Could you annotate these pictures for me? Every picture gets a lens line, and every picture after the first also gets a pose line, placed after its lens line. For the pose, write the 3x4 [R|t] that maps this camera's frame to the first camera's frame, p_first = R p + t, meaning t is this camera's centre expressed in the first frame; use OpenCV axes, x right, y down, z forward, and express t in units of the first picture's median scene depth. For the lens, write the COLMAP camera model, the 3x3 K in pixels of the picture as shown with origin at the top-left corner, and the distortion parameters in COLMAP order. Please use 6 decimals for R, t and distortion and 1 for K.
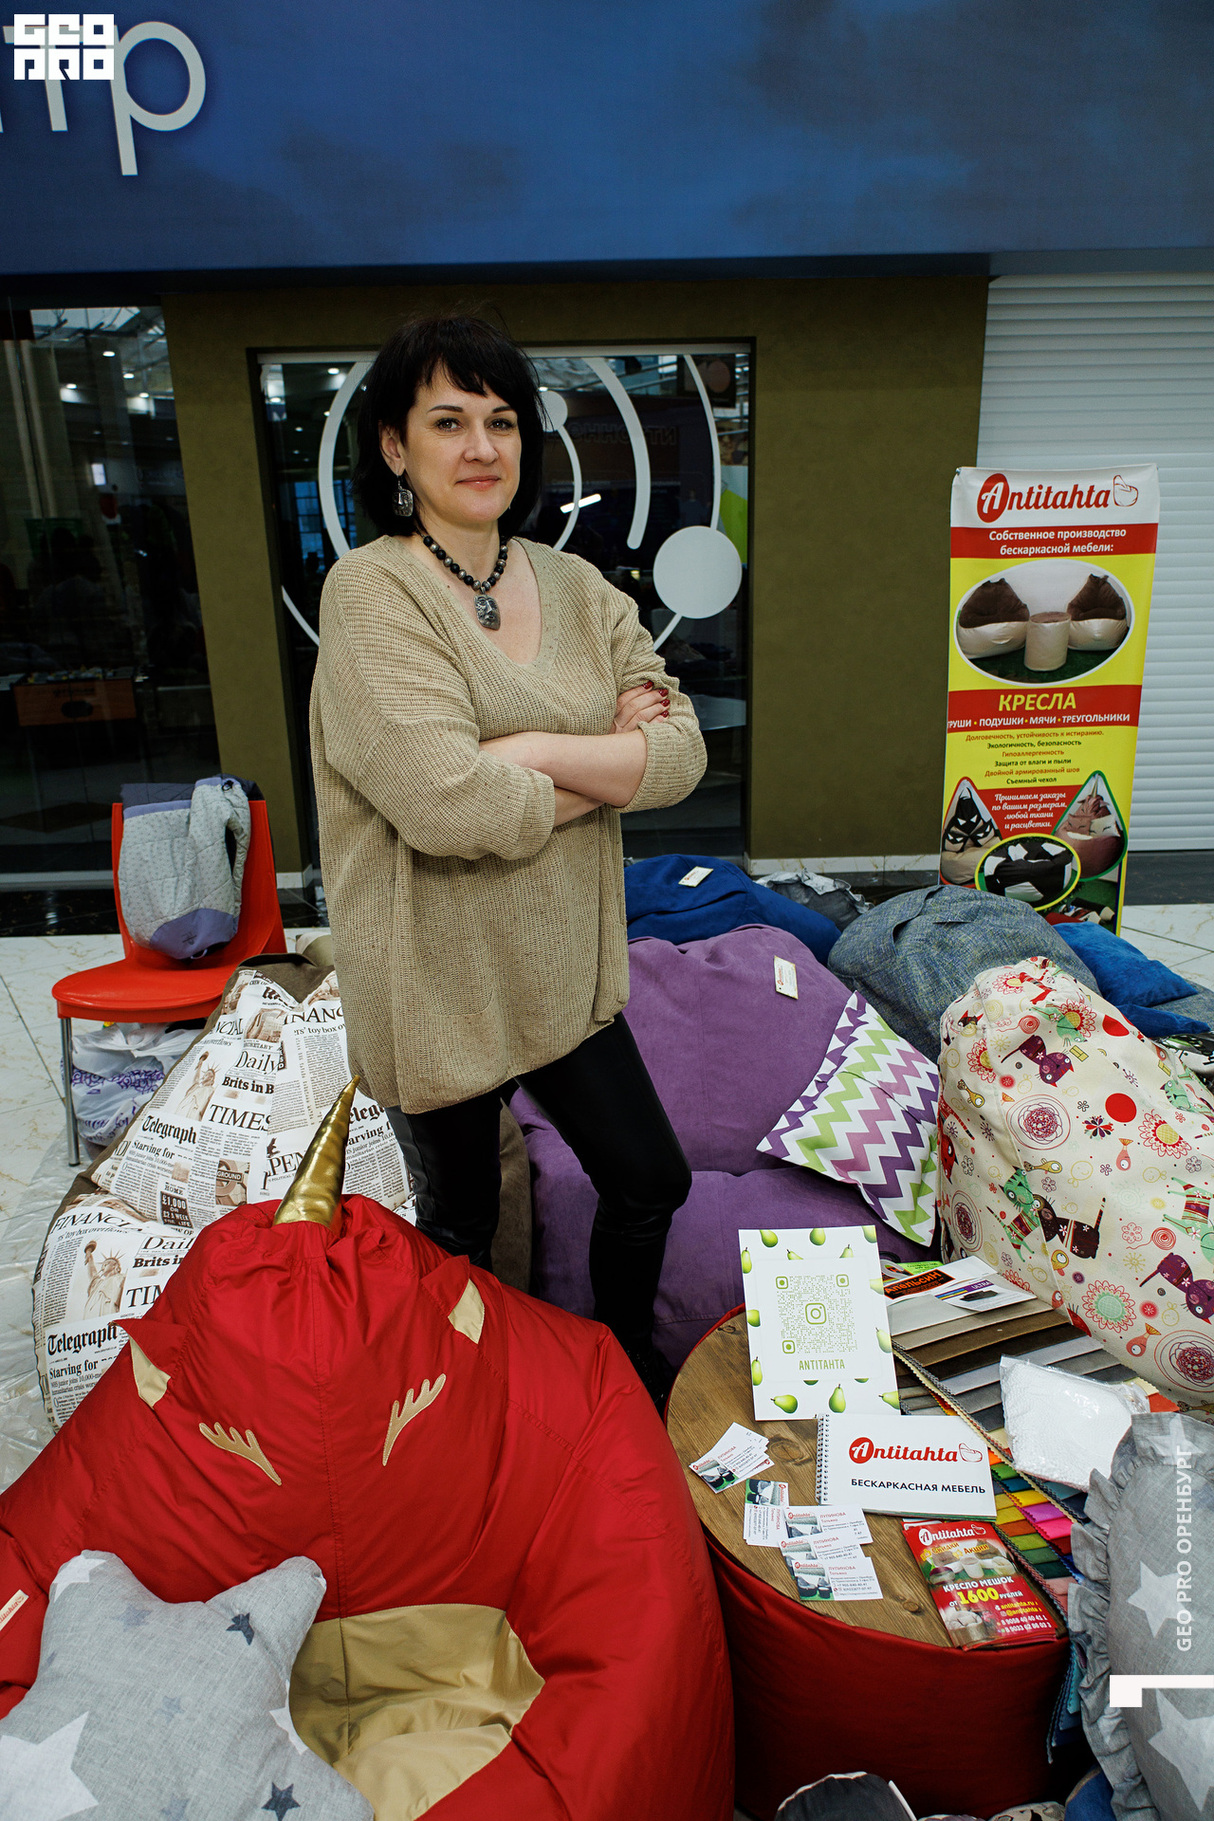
lens RADIAL K [[1257.4, 0, 607.0], [0, 1257.4, 910.5], [0, 0, 1]] dist [0.041678, -0.003328]
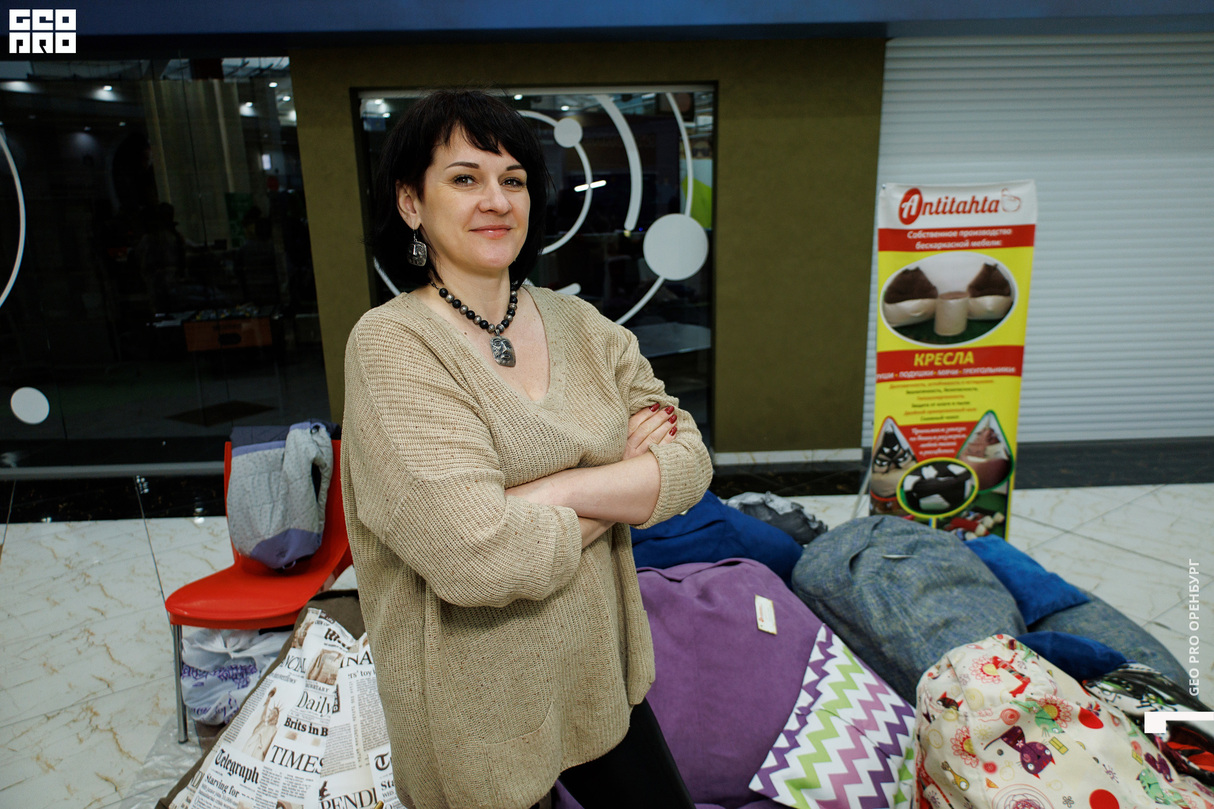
lens RADIAL K [[838.2, 0, 607.0], [0, 838.2, 404.5], [0, 0, 1]] dist [0.041678, -0.003328]
pose [[0.999990, -0.003906, 0.002203, -0.007526], [0.004009, 0.998799, -0.048824, -0.086775], [-0.002009, 0.048833, 0.998805, 0.157303]]
